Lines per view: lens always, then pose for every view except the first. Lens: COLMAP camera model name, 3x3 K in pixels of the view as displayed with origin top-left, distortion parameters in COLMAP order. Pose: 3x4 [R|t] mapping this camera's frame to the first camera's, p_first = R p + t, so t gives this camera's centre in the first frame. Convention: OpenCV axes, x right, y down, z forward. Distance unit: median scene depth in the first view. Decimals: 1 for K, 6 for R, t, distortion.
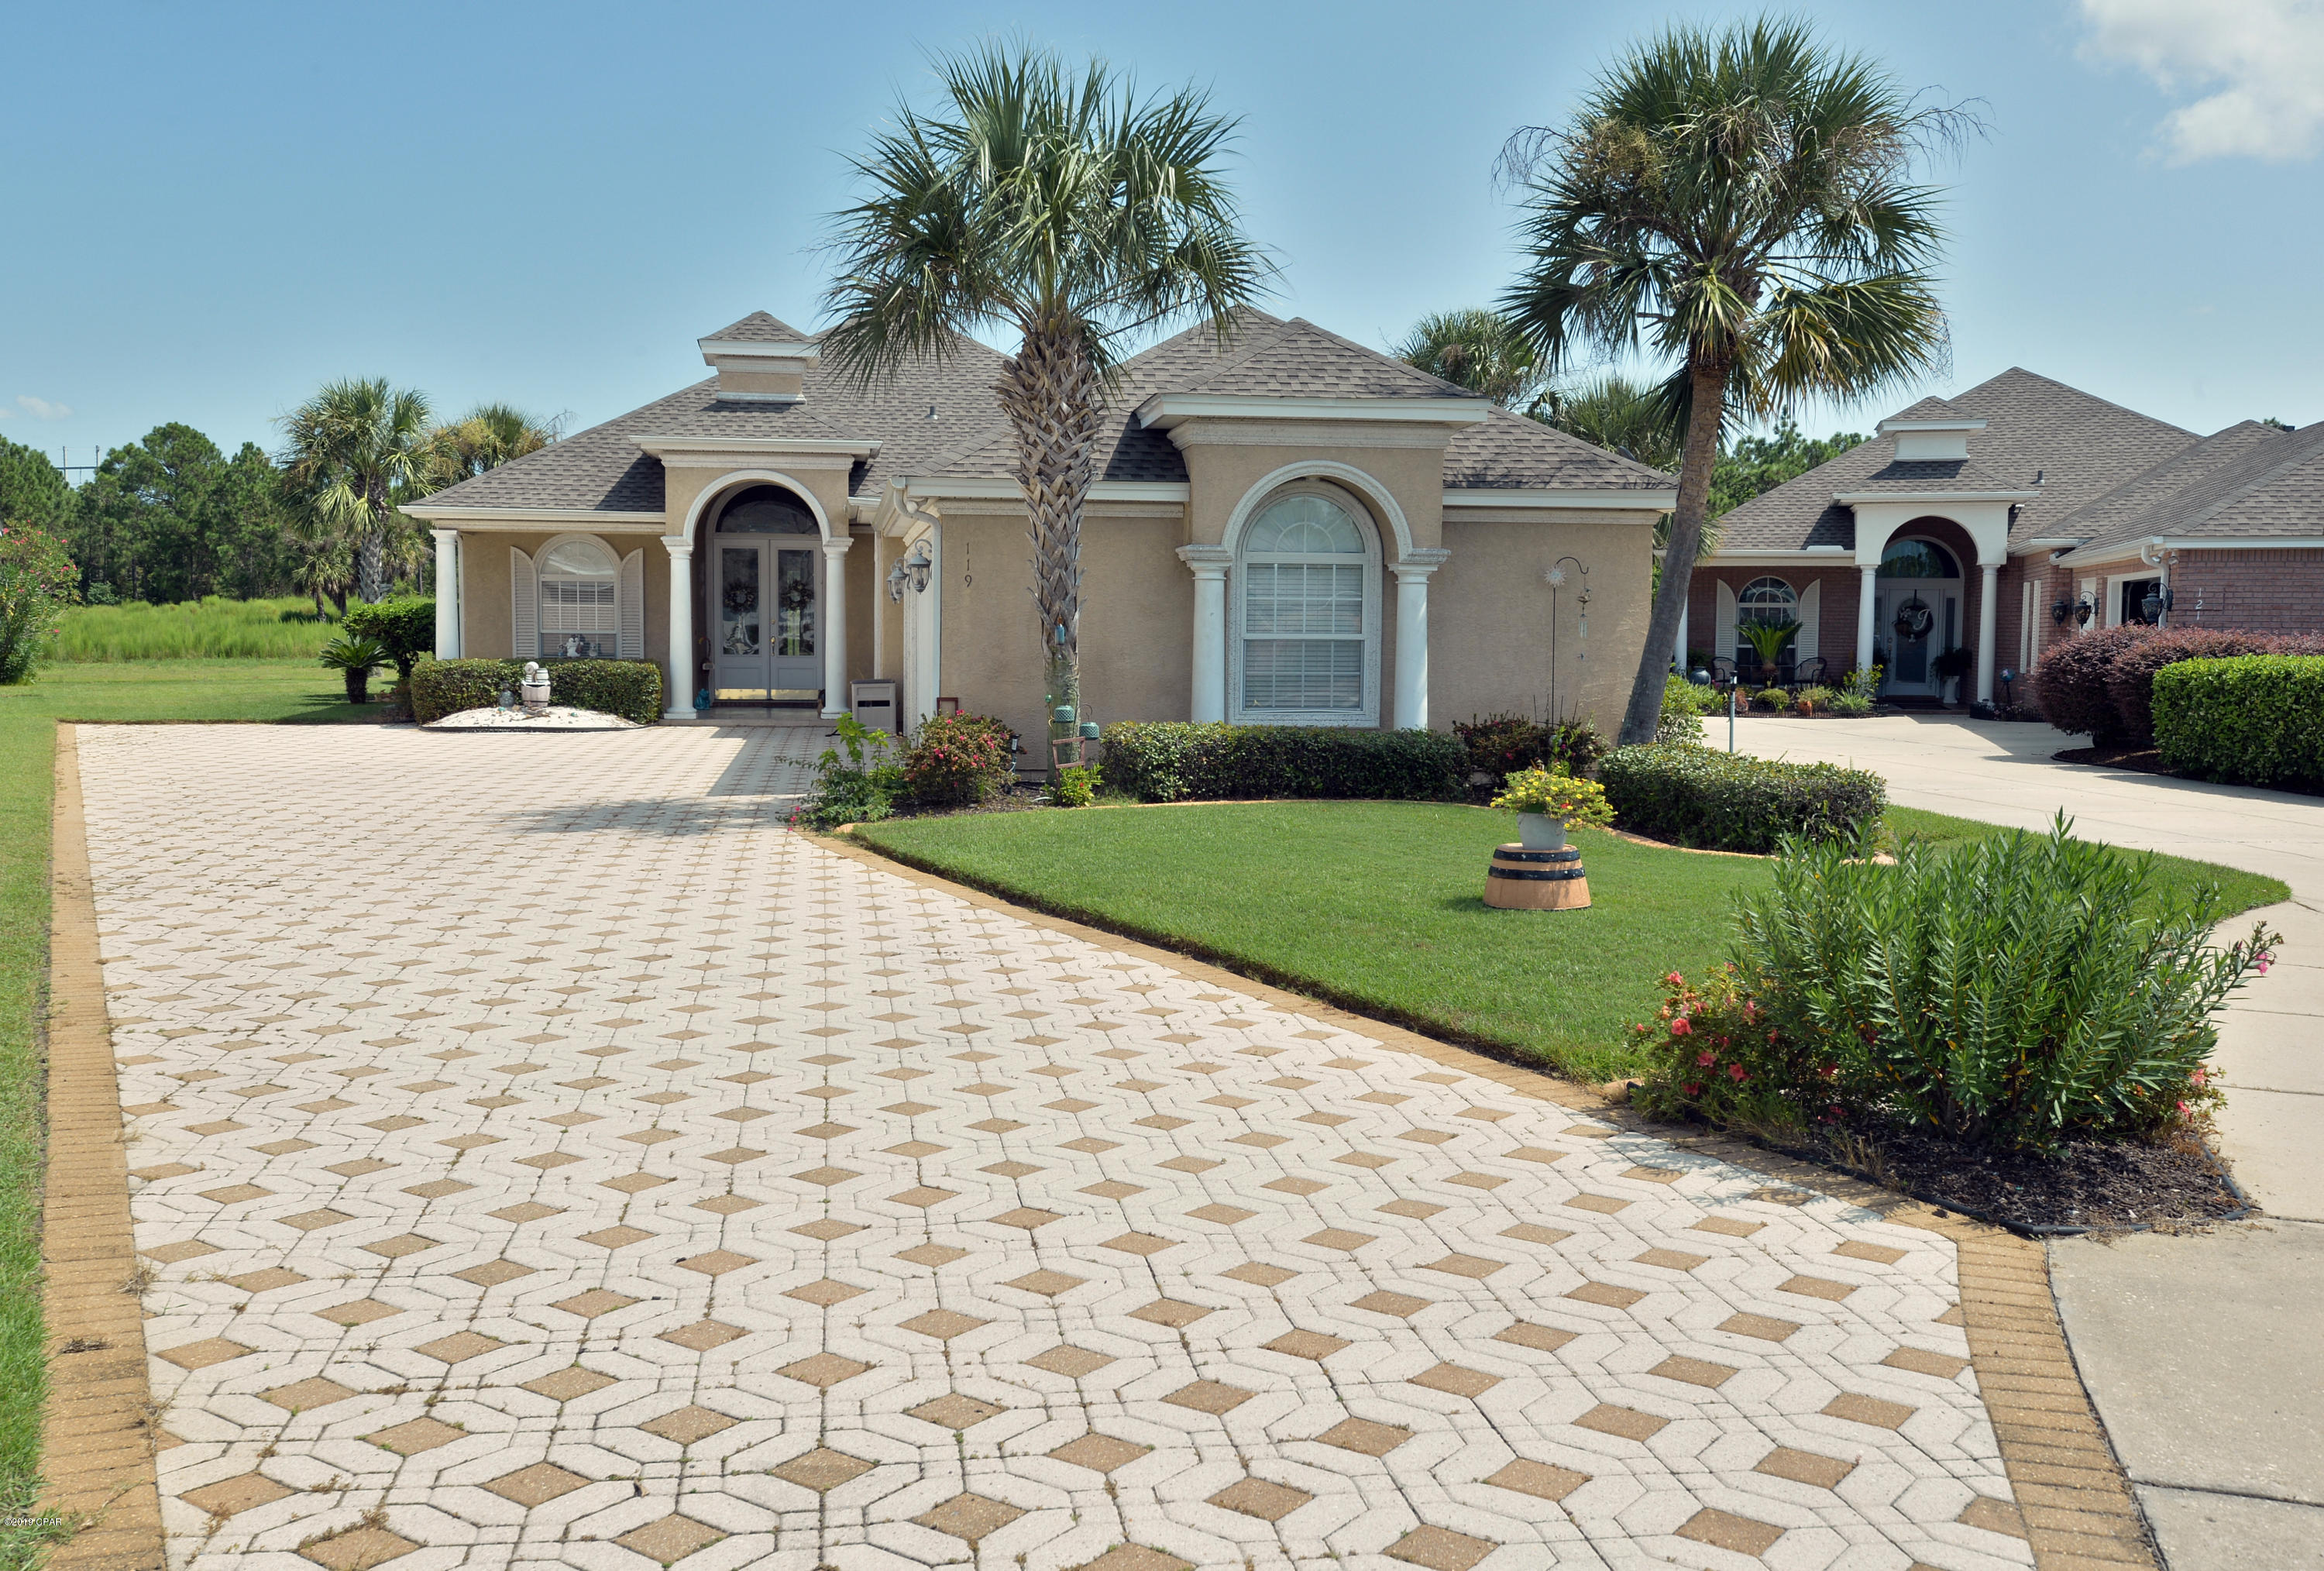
lens RADIAL K [[2161.0, 0, 1138.3], [0, 2161.0, 789.6], [0, 0, 1]] dist [0.048242, 0.000000]
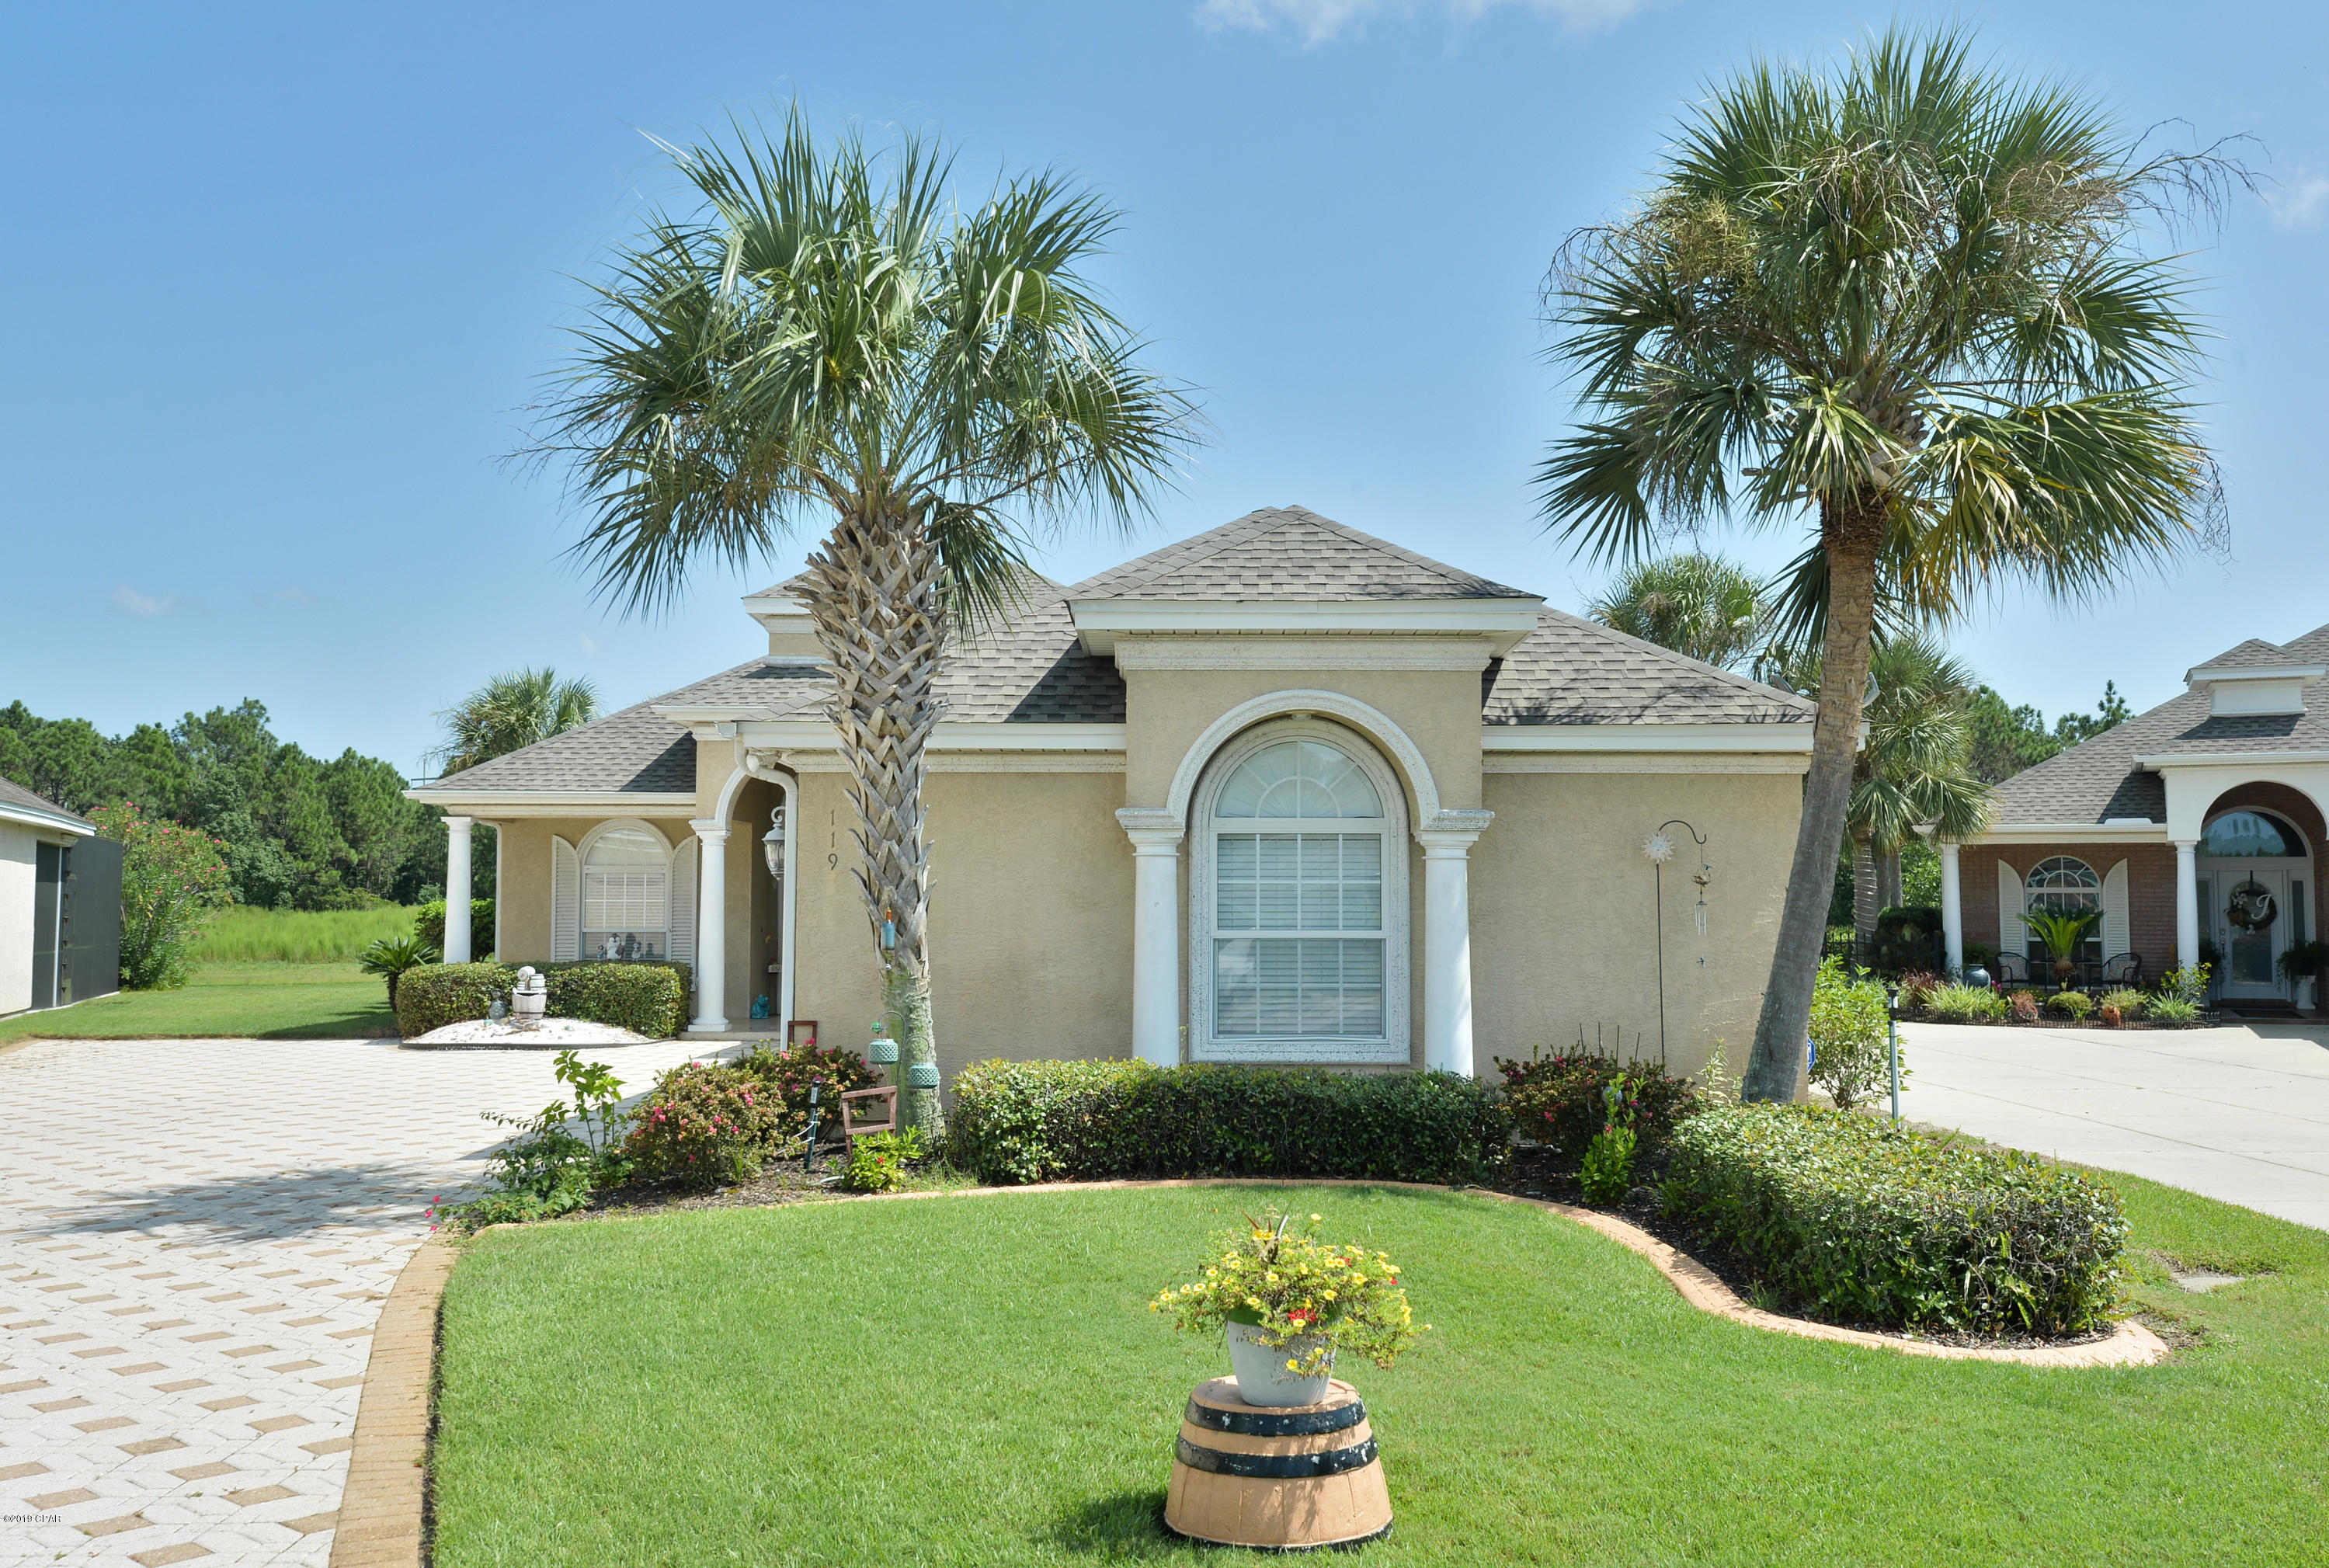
lens RADIAL K [[2126.8, 0, 1144.2], [0, 2126.8, 781.1], [0, 0, 1]] dist [0.050809, -0.027555]
pose [[0.989776, -0.015605, -0.141776, 0.081465], [-0.004263, 0.990316, -0.138767, -0.014801], [0.142568, 0.137953, 0.980124, 0.189263]]
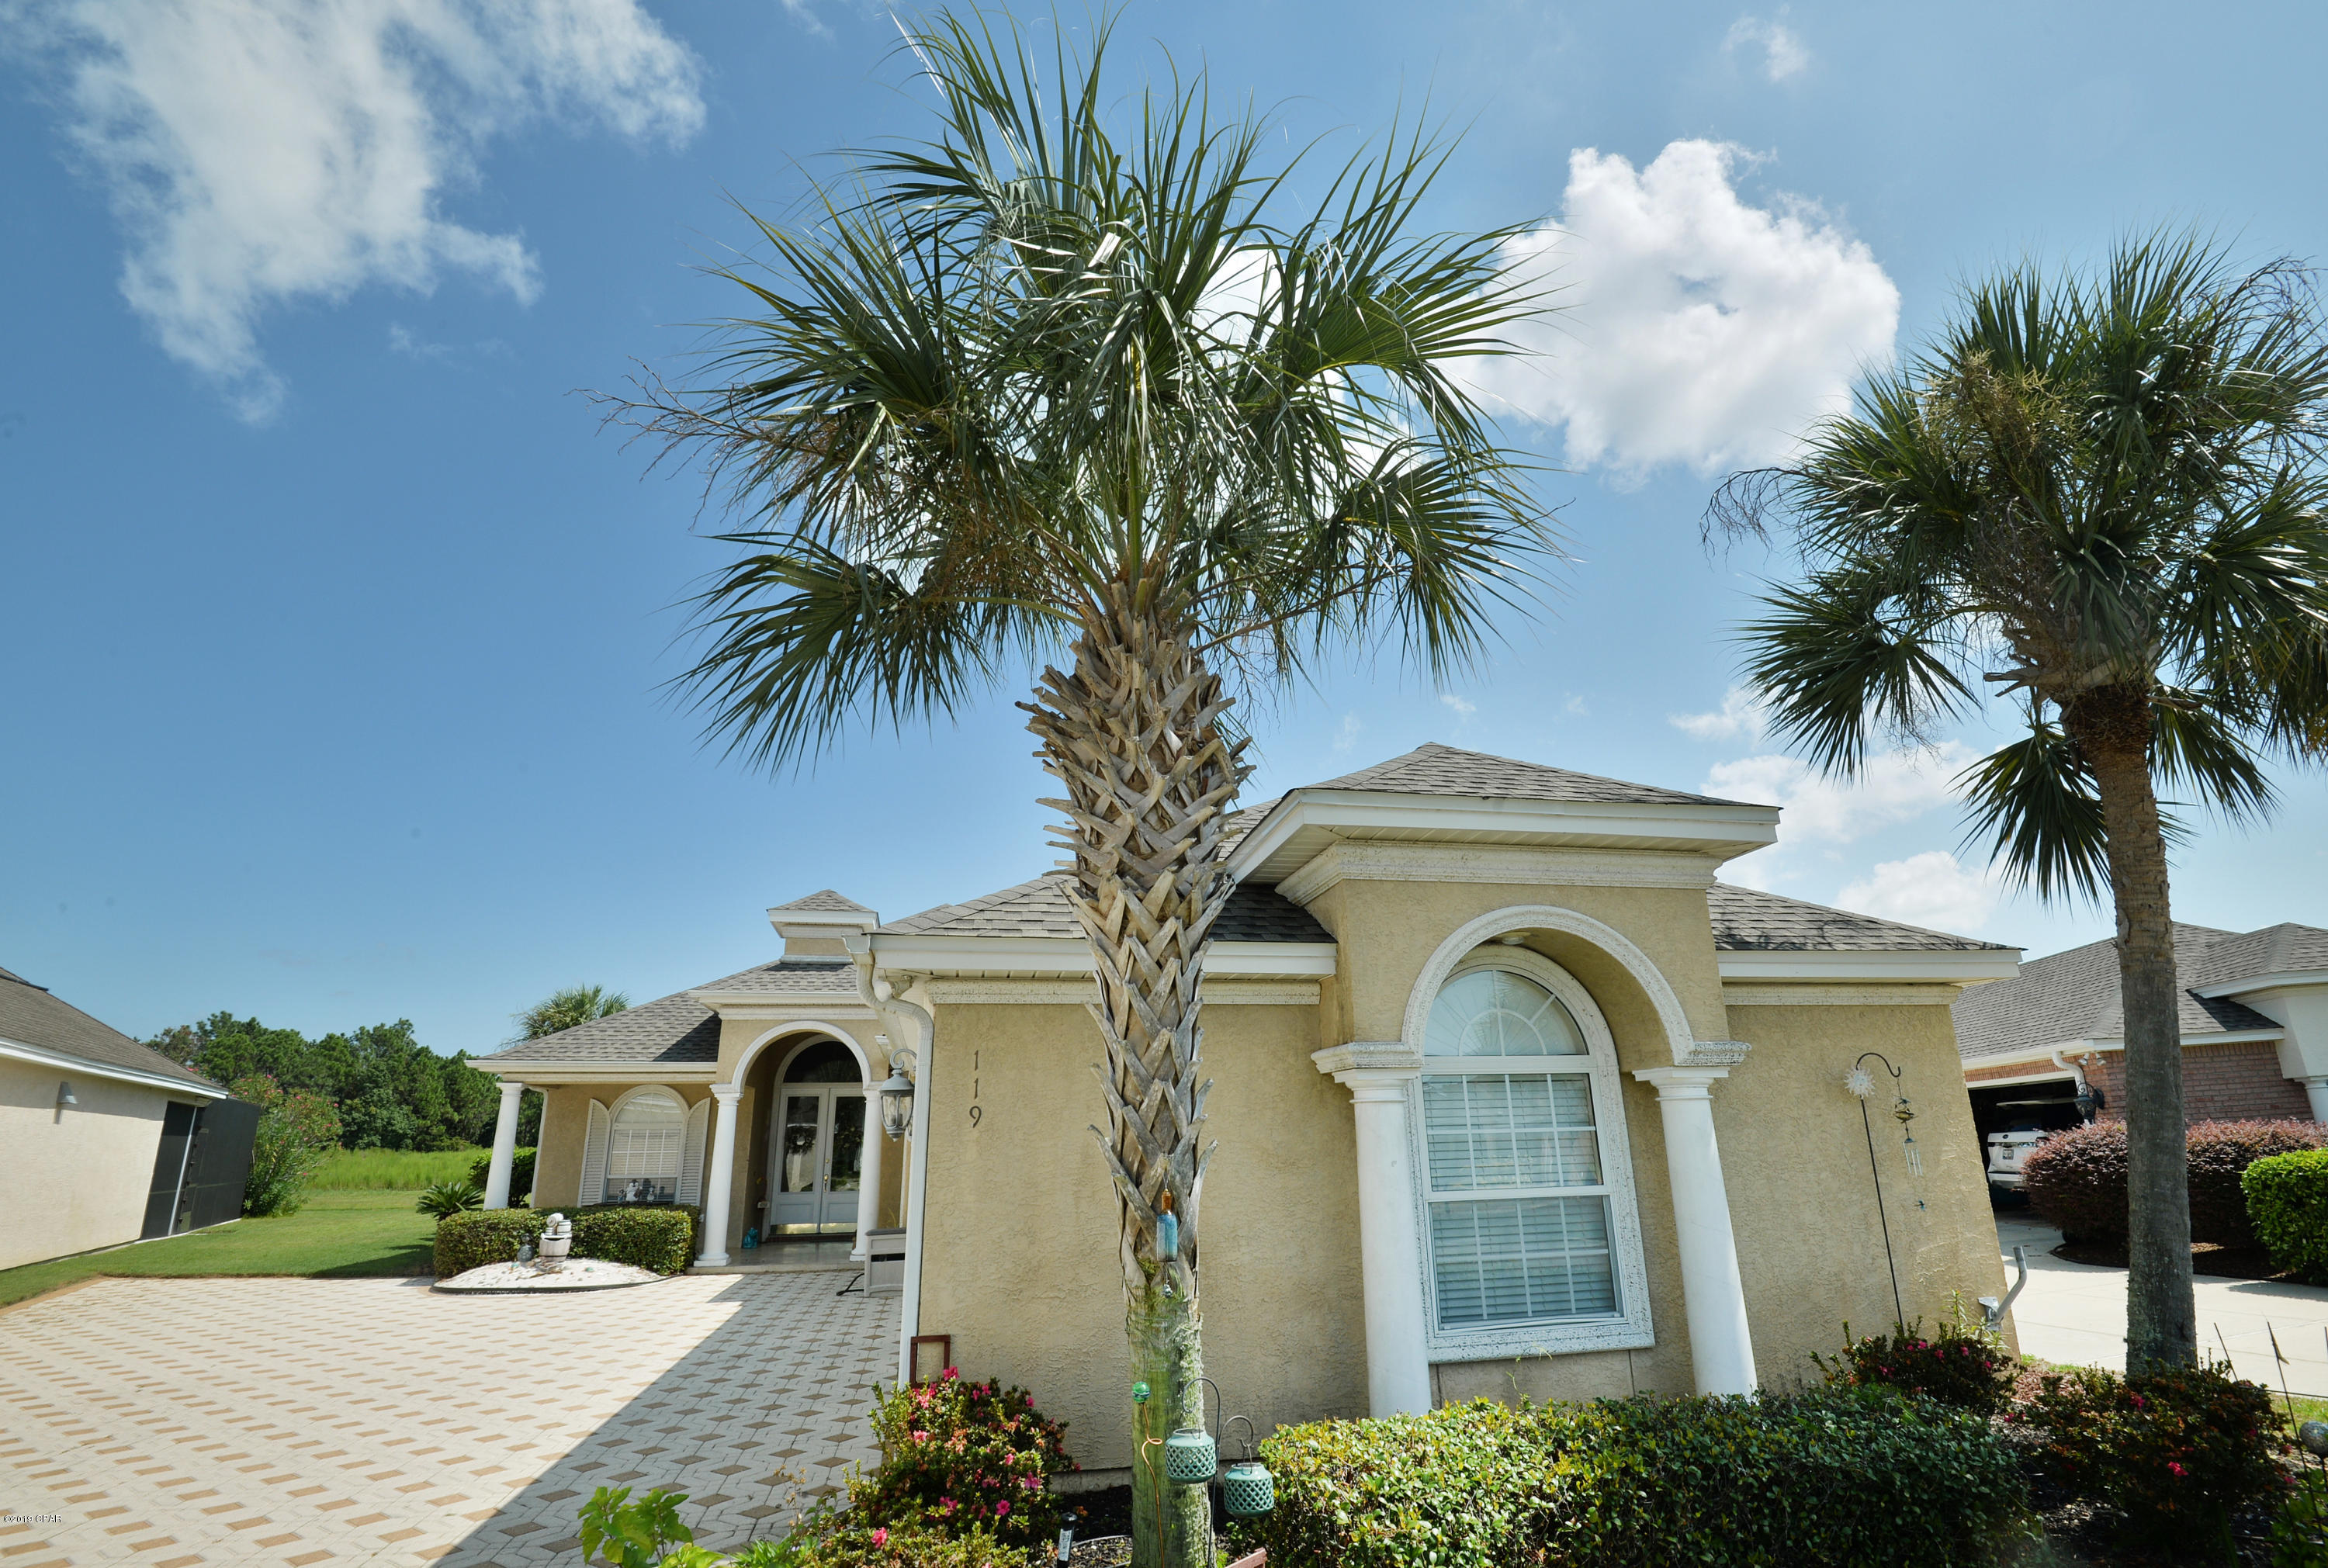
lens RADIAL K [[1095.5, 0, 1170.5], [0, 1095.5, 777.7], [0, 0, 1]] dist [-0.022505, -0.013795]
pose [[0.997553, -0.006745, 0.069586, -0.028666], [0.033216, 0.921544, -0.386850, -0.040699], [-0.061517, 0.388215, 0.919513, 0.432037]]
